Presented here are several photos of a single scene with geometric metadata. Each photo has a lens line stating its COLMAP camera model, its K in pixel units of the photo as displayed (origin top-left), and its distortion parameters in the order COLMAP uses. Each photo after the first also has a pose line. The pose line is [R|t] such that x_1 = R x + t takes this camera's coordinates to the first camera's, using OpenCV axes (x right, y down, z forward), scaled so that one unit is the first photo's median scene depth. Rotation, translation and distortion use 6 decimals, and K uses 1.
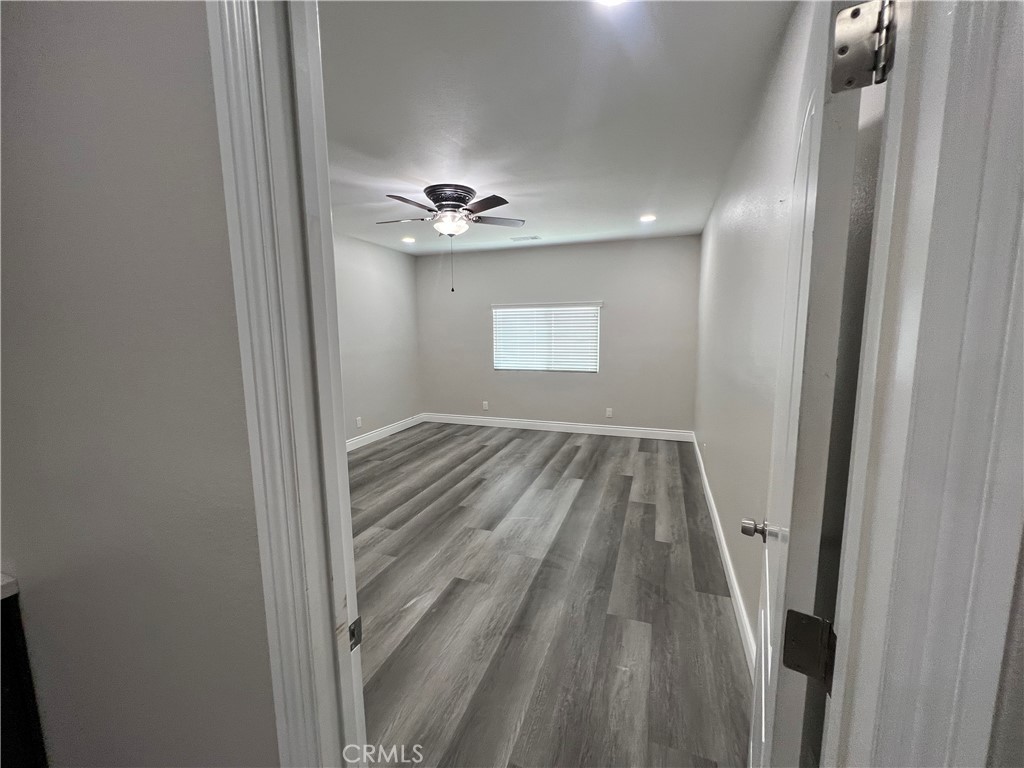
lens RADIAL K [[410.2, 0, 512.4], [0, 410.2, 383.2], [0, 0, 1]] dist [-0.001136, -0.000127]
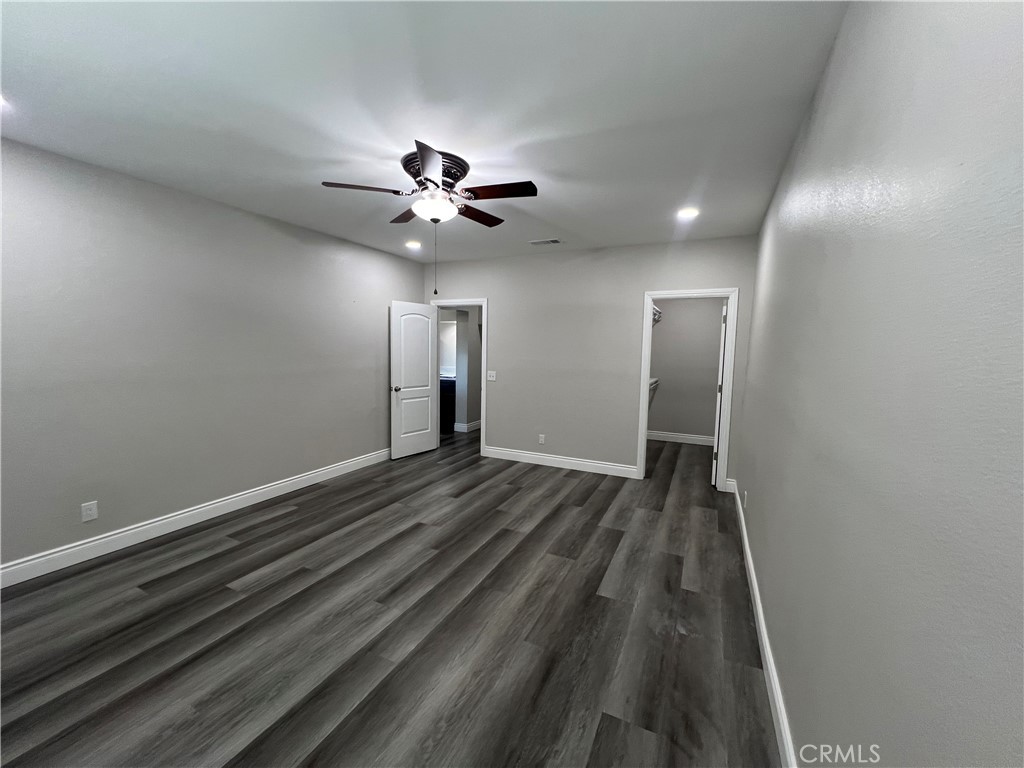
lens RADIAL K [[410.2, 0, 512.4], [0, 410.2, 383.2], [0, 0, 1]] dist [-0.001136, -0.000127]
pose [[-0.994934, -0.017256, 0.099038, -0.343059], [0.004926, 0.975608, 0.219464, -0.213879], [-0.100410, 0.218840, -0.970581, 1.652021]]
